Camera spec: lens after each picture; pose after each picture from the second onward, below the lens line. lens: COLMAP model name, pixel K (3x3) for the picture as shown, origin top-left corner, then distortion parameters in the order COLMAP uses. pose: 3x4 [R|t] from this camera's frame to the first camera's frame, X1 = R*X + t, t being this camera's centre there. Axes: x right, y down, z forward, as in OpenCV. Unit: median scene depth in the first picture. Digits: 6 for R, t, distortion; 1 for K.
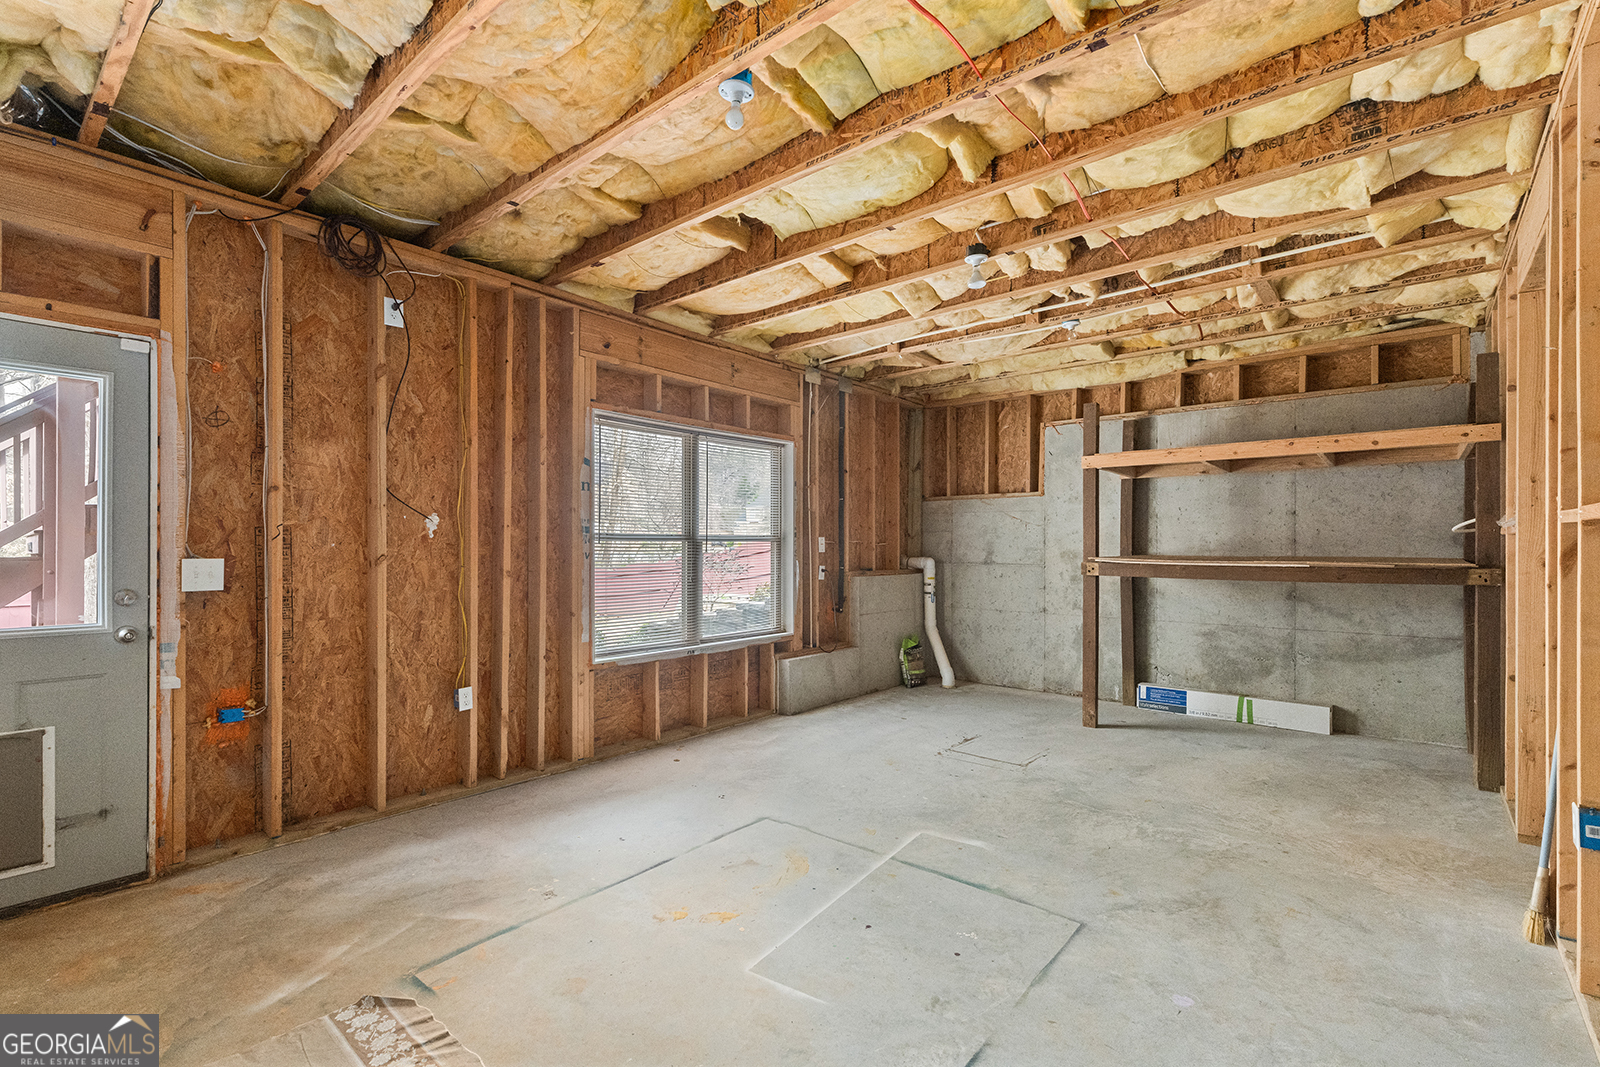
lens RADIAL K [[717.9, 0, 803.3], [0, 717.9, 540.5], [0, 0, 1]] dist [0.011745, -0.001634]
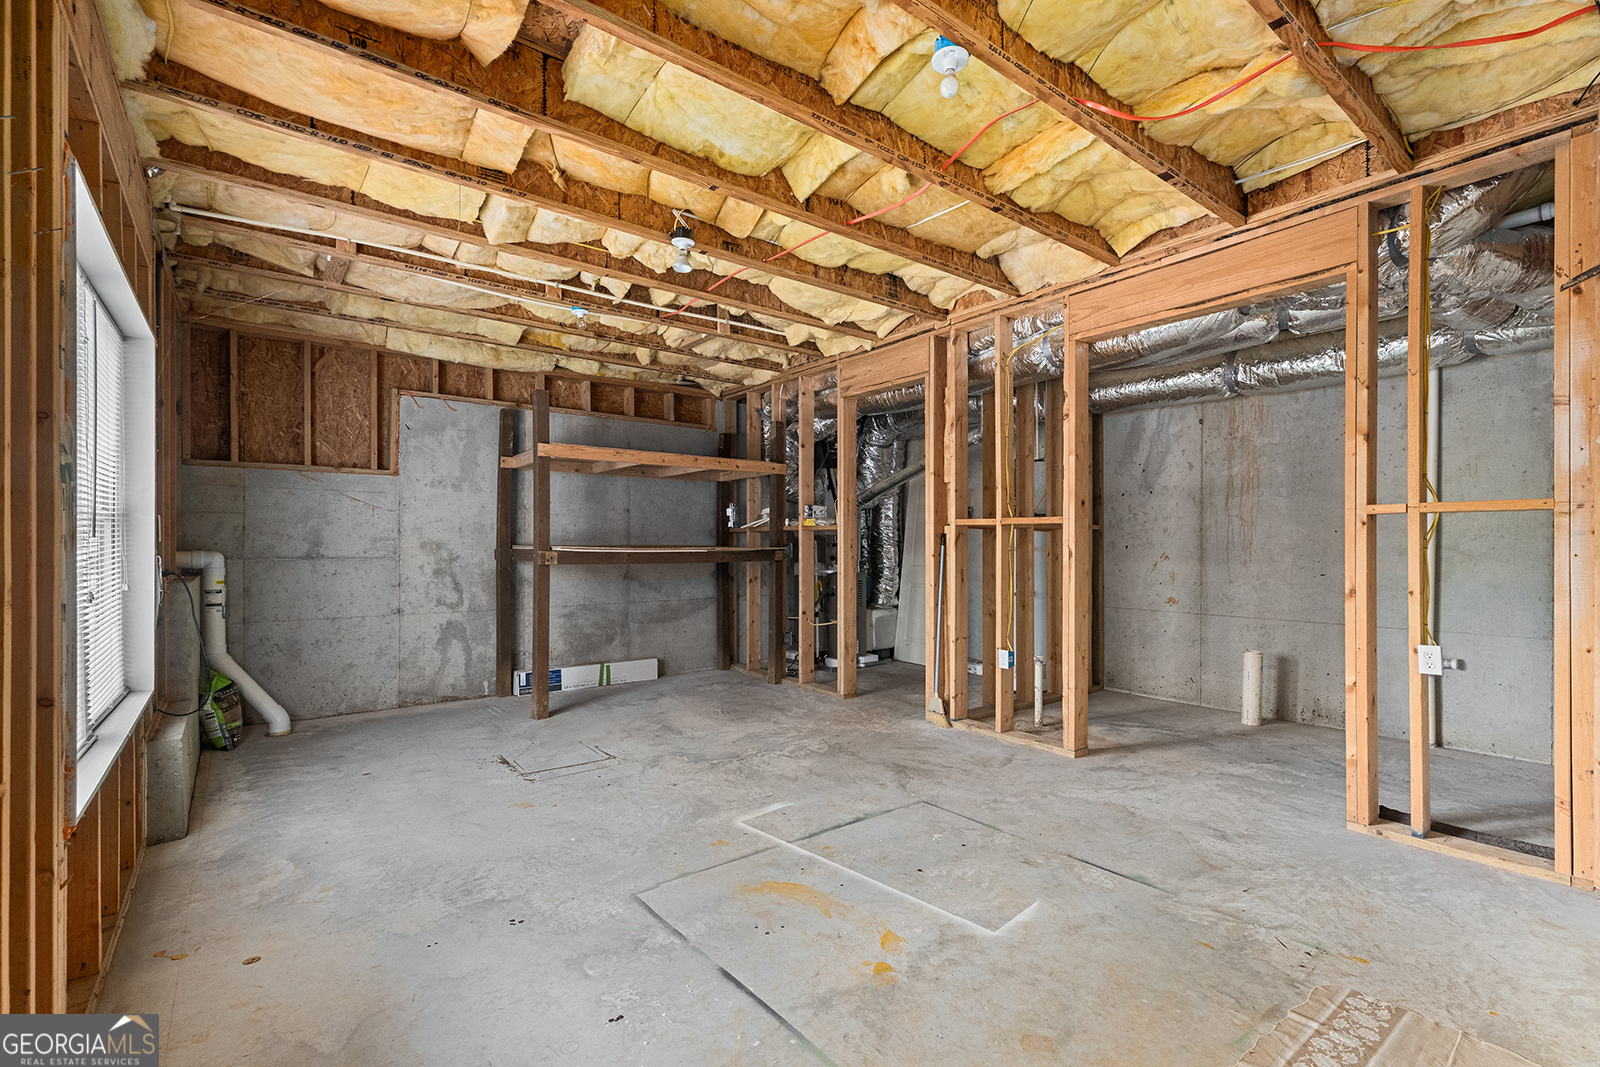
lens RADIAL K [[717.9, 0, 801.3], [0, 717.9, 540.8], [0, 0, 1]] dist [0.011745, -0.001634]
pose [[0.213222, 0.002574, 0.977000, -0.542942], [-0.009558, 0.999954, -0.000549, 0.014010], [-0.976957, -0.009221, 0.213237, 0.493247]]
